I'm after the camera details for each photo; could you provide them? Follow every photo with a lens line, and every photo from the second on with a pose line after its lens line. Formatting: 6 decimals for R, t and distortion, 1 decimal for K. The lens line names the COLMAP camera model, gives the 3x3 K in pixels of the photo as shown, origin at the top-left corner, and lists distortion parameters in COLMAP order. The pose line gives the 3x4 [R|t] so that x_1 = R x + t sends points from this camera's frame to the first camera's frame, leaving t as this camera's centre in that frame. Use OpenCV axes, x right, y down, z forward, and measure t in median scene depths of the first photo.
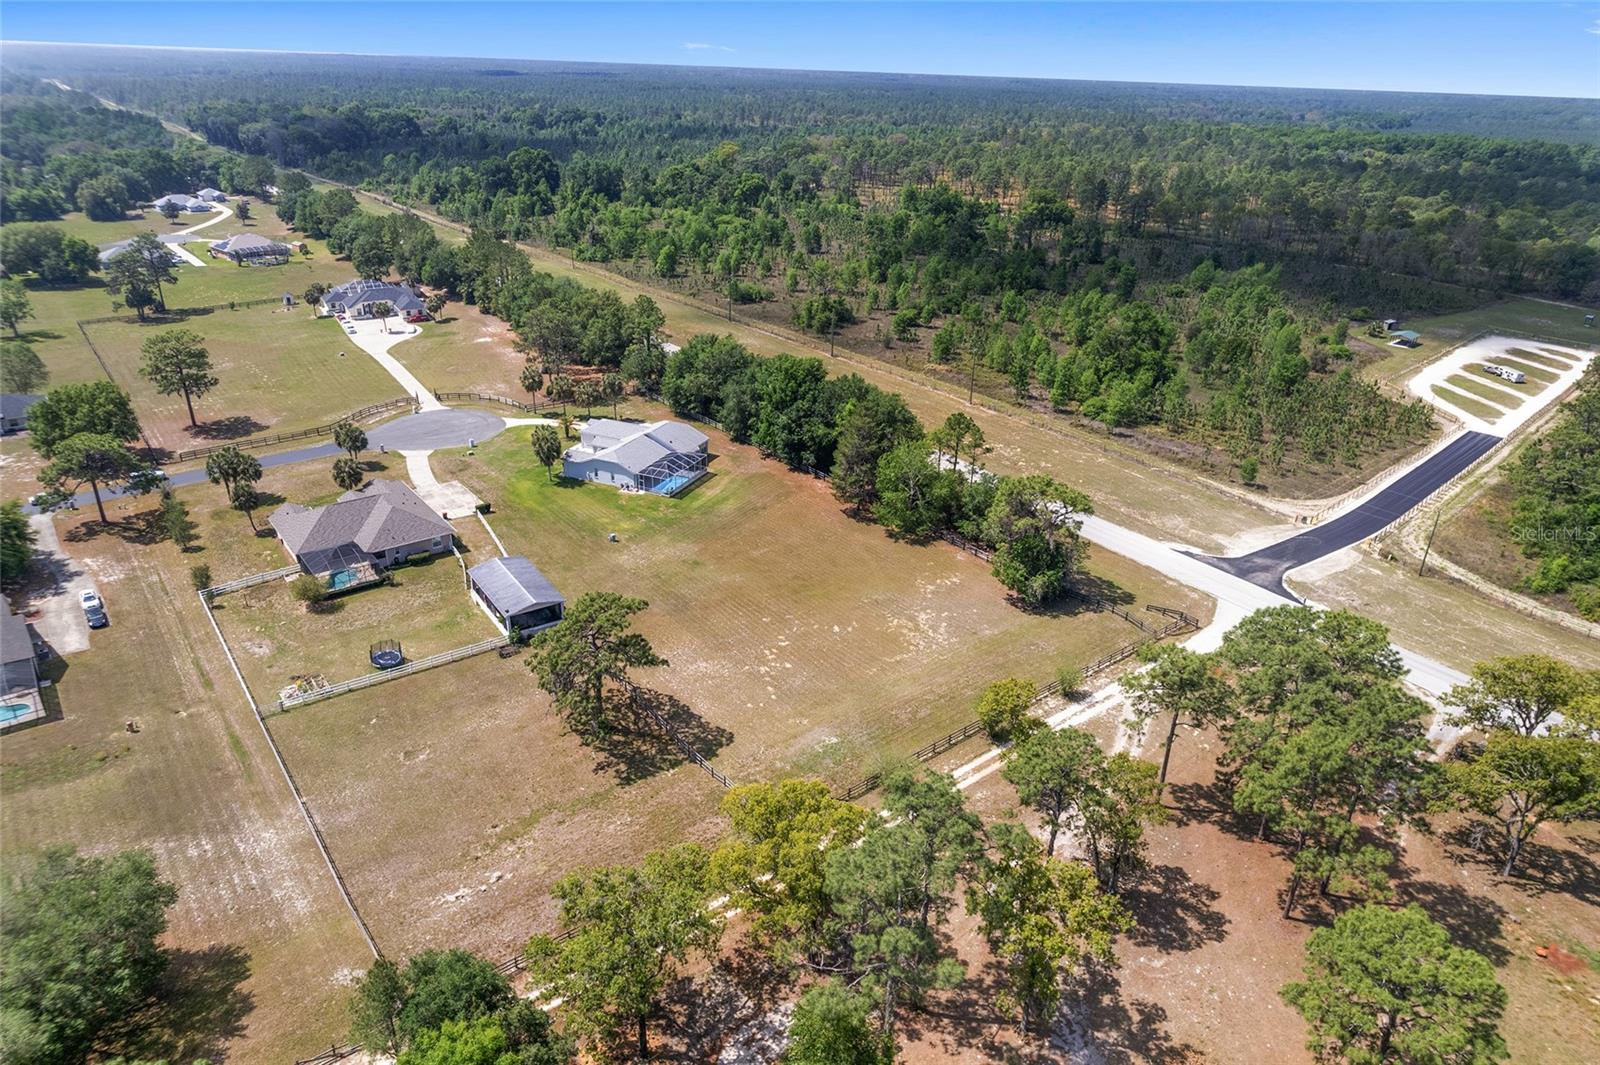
lens RADIAL K [[1028.5, 0, 806.9], [0, 1028.5, 543.5], [0, 0, 1]] dist [-0.077053, 0.069747]
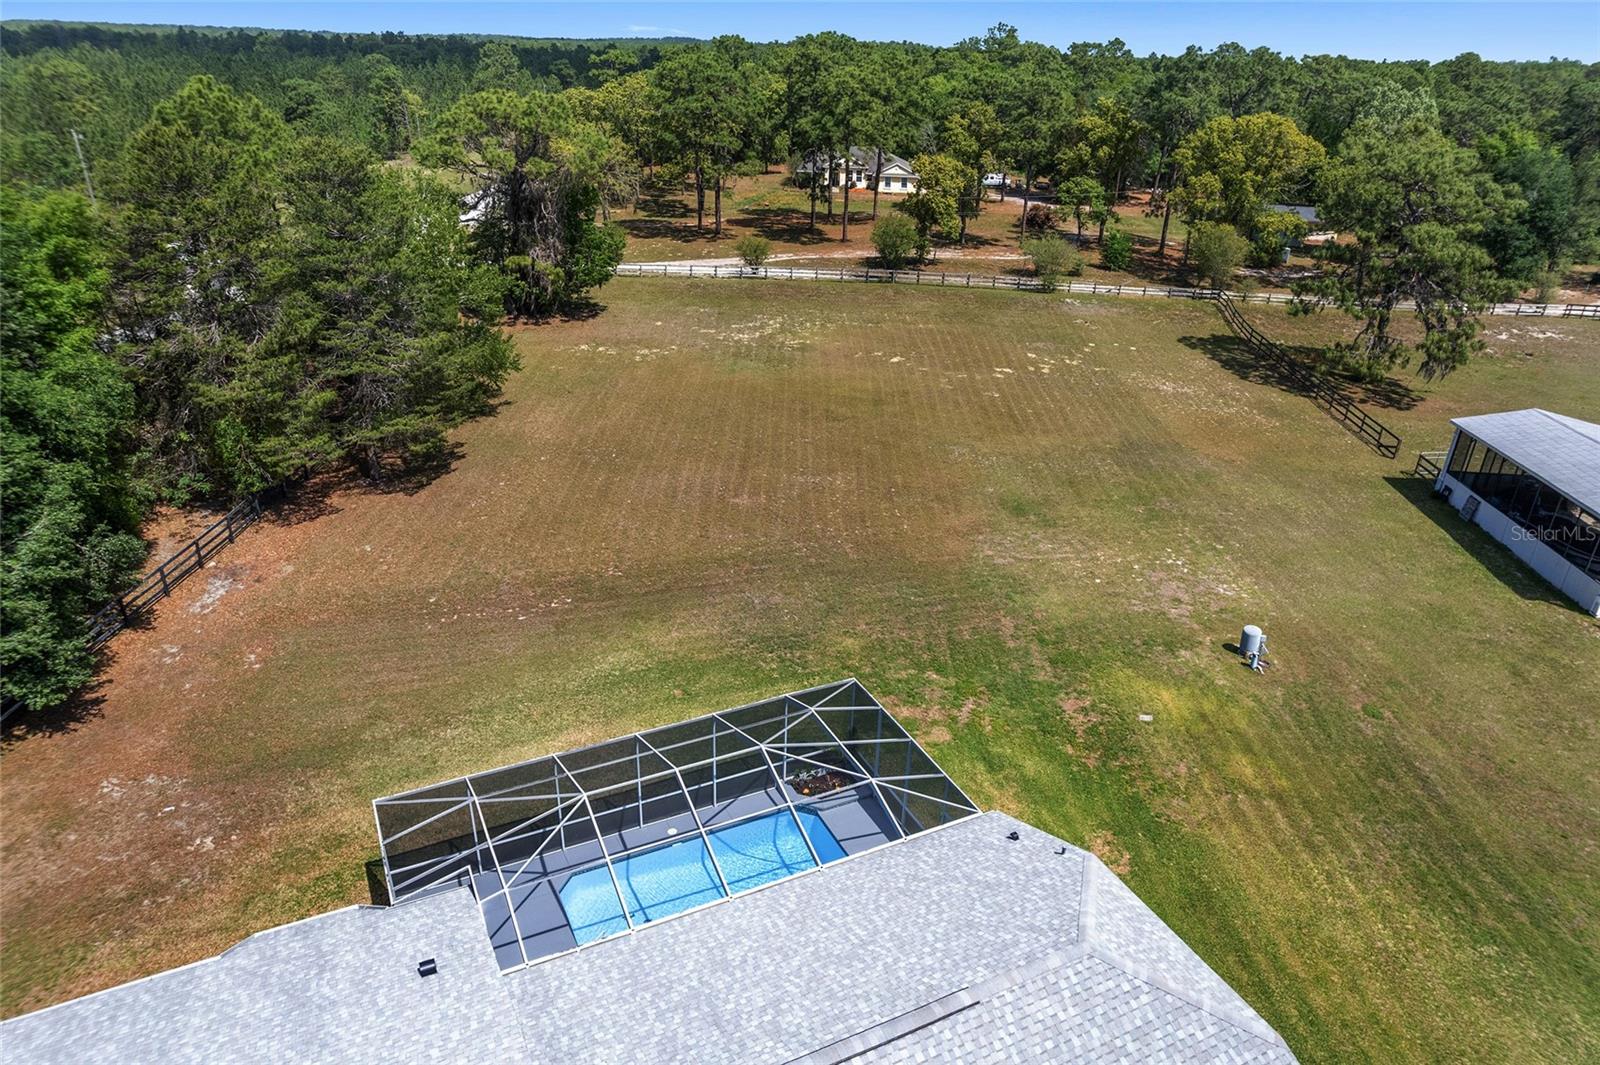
lens RADIAL K [[1028.5, 0, 806.9], [0, 1028.5, 543.5], [0, 0, 1]] dist [-0.077053, 0.069747]
pose [[-0.764539, -0.329046, 0.554264, -0.213816], [0.230911, 0.663003, 0.712114, -0.199490], [-0.601797, 0.672425, -0.430911, 1.048871]]
